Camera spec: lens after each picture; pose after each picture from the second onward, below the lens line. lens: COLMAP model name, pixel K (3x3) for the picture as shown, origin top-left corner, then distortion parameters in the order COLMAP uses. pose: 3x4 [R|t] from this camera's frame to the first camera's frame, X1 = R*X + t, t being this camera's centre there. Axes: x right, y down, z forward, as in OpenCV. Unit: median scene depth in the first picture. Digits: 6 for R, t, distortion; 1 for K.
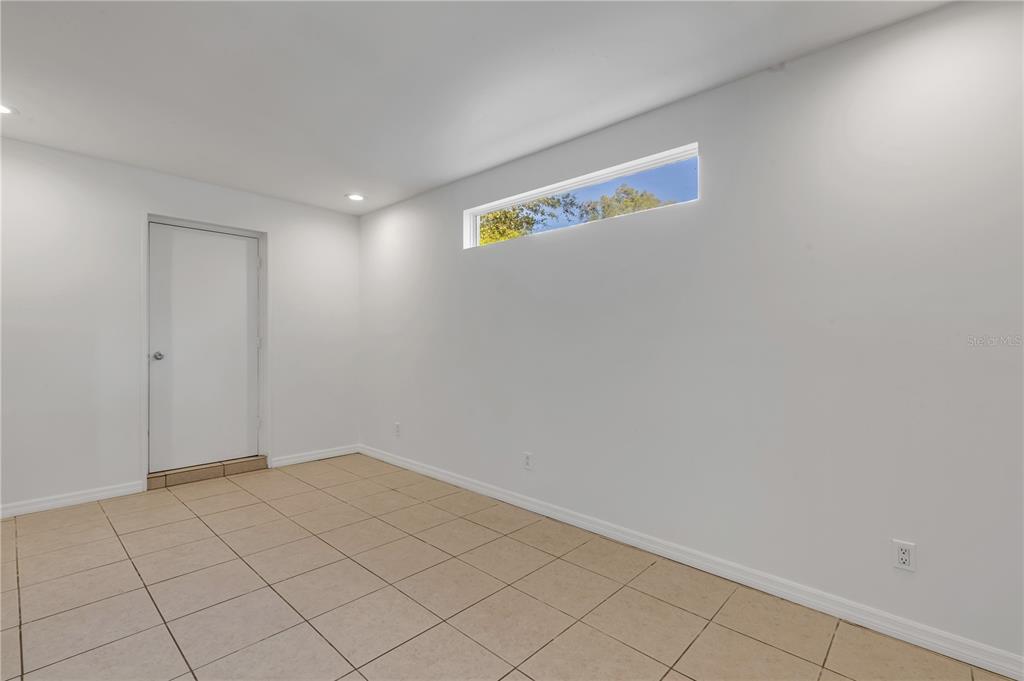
lens RADIAL K [[461.7, 0, 508.6], [0, 461.7, 341.7], [0, 0, 1]] dist [0.002639, 0.000354]
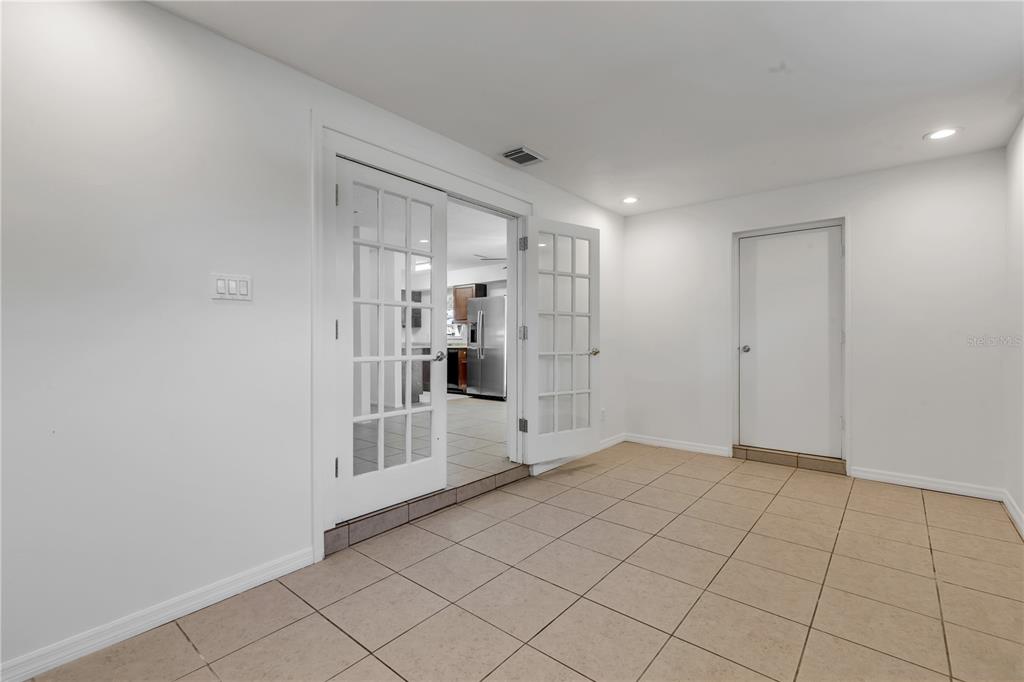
lens RADIAL K [[461.7, 0, 512.8], [0, 461.7, 341.9], [0, 0, 1]] dist [0.002639, 0.000354]
pose [[0.049708, 0.003647, -0.998757, 0.411706], [-0.000804, 0.999993, 0.003611, 0.008815], [0.998763, 0.000623, 0.049710, 0.344381]]
